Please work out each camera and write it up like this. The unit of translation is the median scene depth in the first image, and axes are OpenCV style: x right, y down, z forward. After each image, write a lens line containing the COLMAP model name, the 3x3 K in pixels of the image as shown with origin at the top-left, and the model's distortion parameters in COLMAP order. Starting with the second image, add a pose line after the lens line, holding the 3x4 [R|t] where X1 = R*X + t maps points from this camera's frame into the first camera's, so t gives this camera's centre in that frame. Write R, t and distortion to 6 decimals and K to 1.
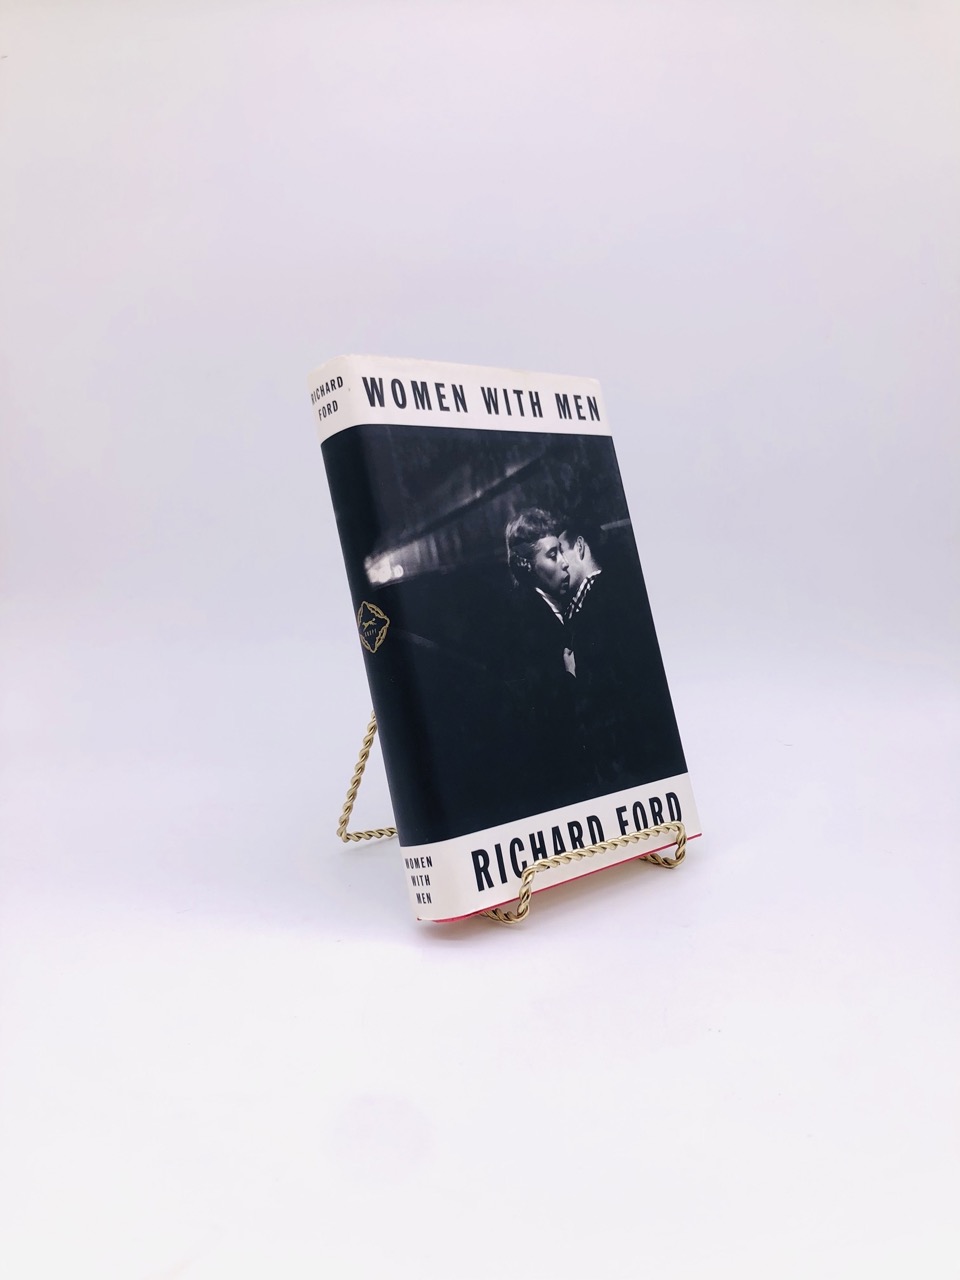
lens RADIAL K [[1061.0, 0, 479.4], [0, 1061.0, 634.2], [0, 0, 1]] dist [0.059232, -0.024706]
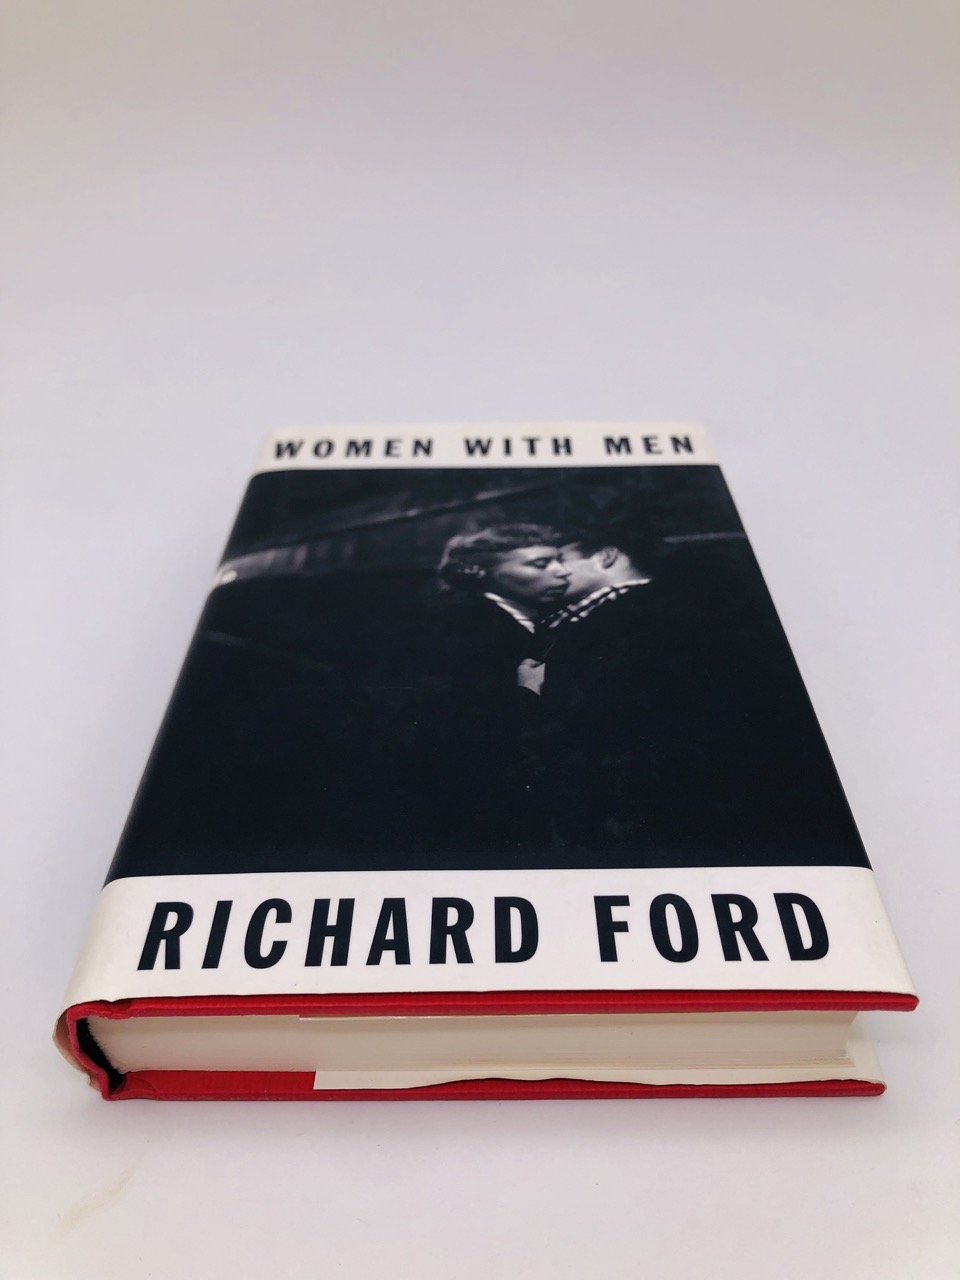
lens RADIAL K [[1061.0, 0, 476.5], [0, 1061.0, 649.7], [0, 0, 1]] dist [0.059232, -0.024706]
pose [[0.734908, -0.383857, -0.559074, 0.376823], [-0.089944, 0.761937, -0.641375, 0.372202], [0.672176, 0.521637, 0.525428, 0.687020]]
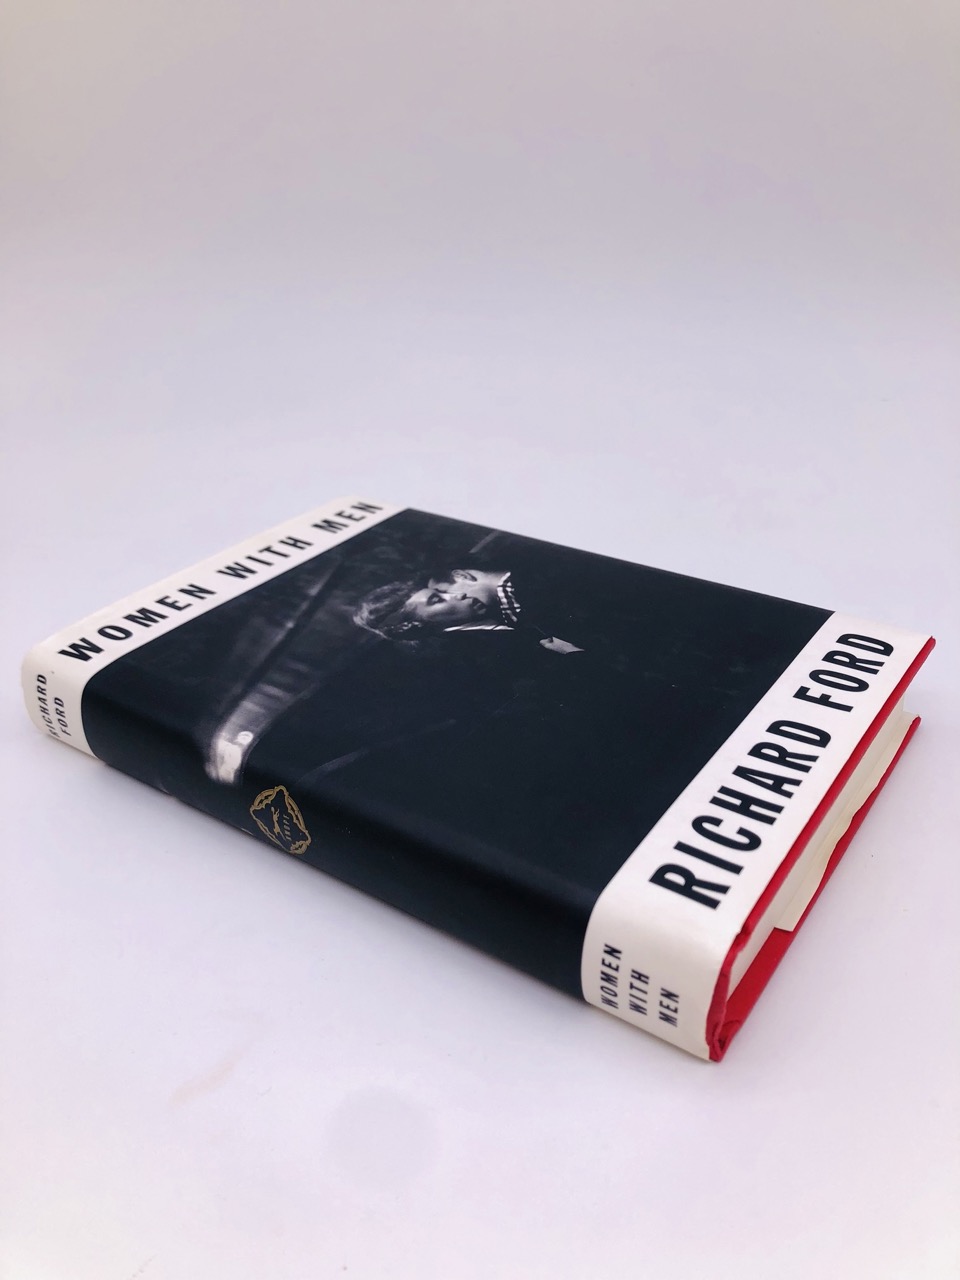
lens RADIAL K [[1061.0, 0, 488.4], [0, 1061.0, 630.4], [0, 0, 1]] dist [0.059232, -0.024706]
pose [[0.572487, -0.810571, 0.123420, -0.015622], [0.756766, 0.464446, -0.459995, 0.295299], [0.315537, 0.356741, 0.879302, 0.397213]]
